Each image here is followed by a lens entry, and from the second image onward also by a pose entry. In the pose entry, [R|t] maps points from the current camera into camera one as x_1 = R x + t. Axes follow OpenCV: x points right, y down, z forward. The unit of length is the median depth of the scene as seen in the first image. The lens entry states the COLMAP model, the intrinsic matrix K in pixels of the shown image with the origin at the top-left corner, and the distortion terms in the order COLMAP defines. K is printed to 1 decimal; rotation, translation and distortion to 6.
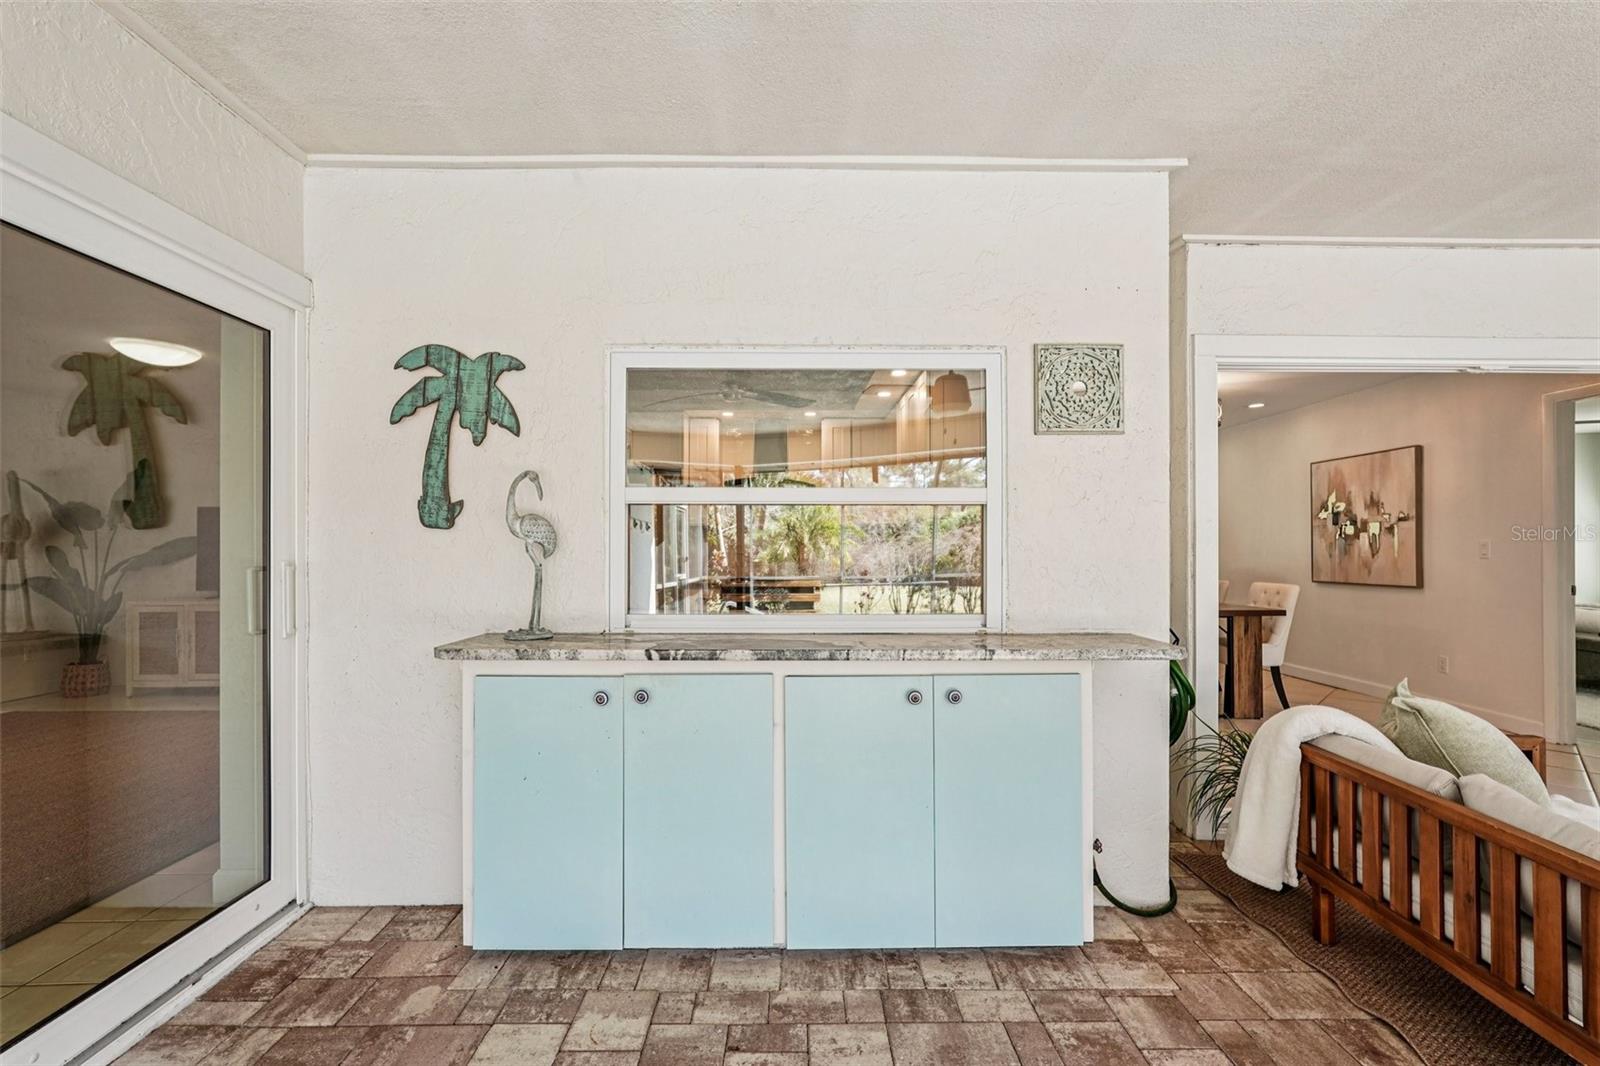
lens RADIAL K [[709.6, 0, 801.1], [0, 709.6, 543.0], [0, 0, 1]] dist [-0.001050, 0.000636]
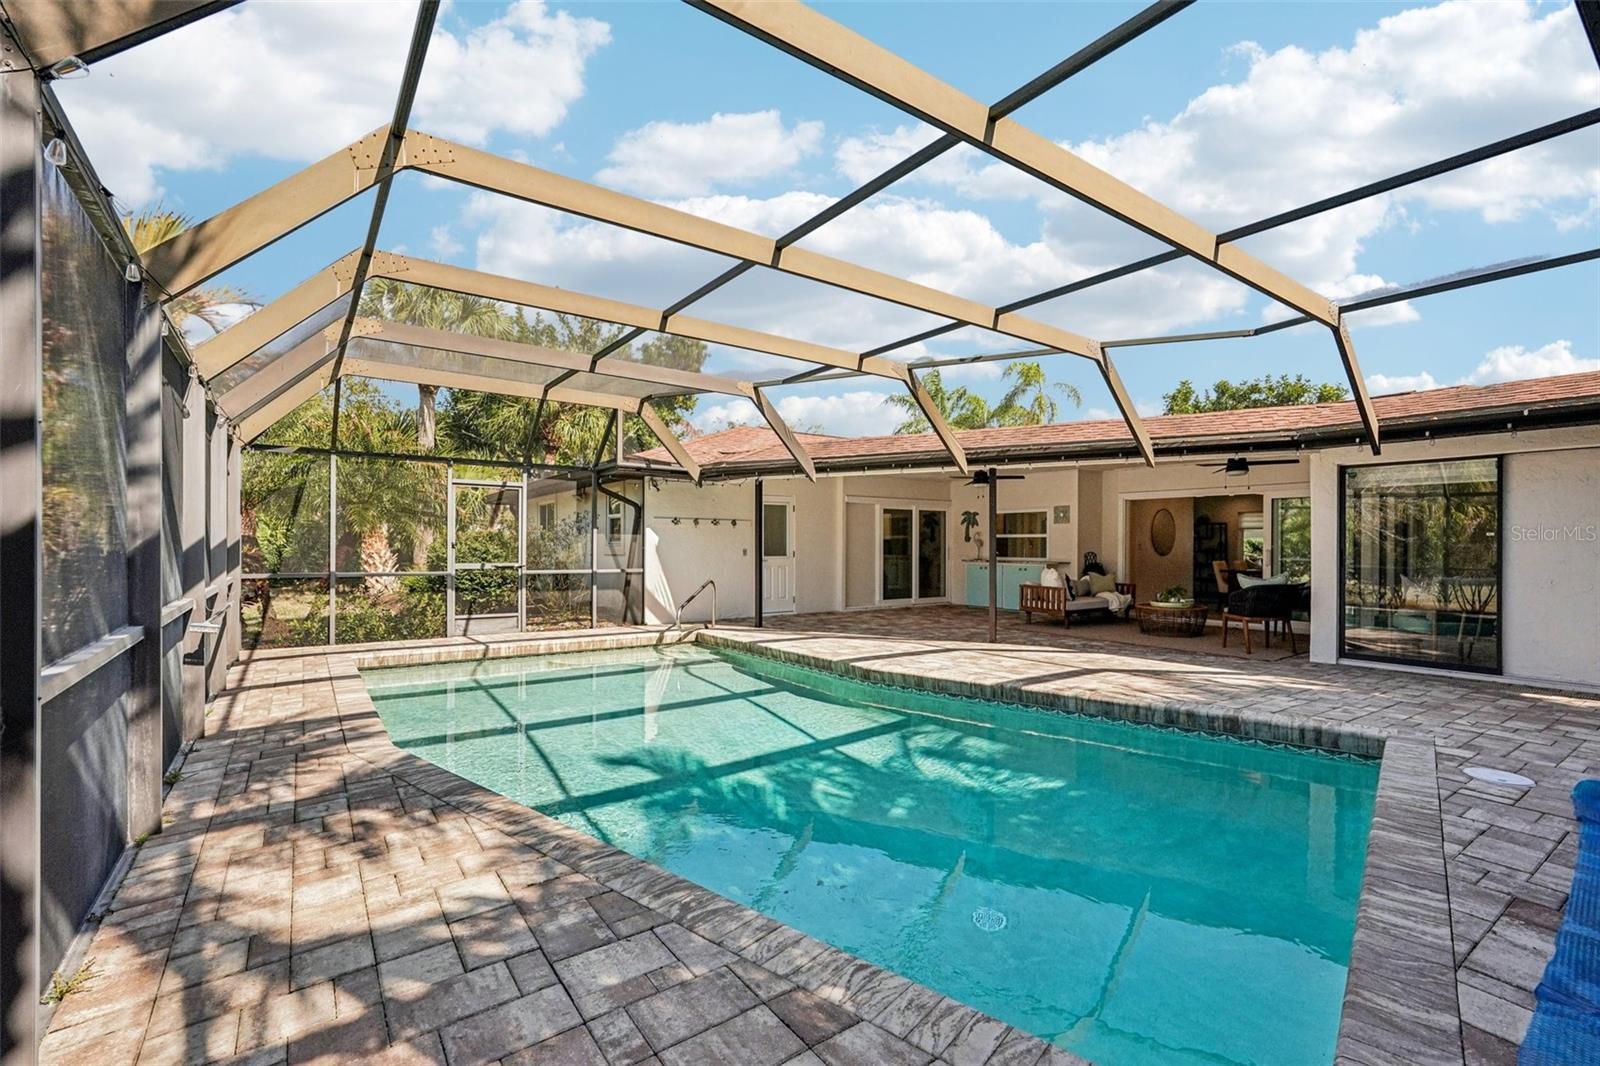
lens RADIAL K [[709.6, 0, 801.1], [0, 709.6, 543.0], [0, 0, 1]] dist [-0.001050, 0.000636]
pose [[0.563341, -0.000226, -0.826224, 3.643170], [0.002234, 0.999997, 0.001250, -0.021631], [0.826221, -0.002550, 0.563340, -3.531227]]
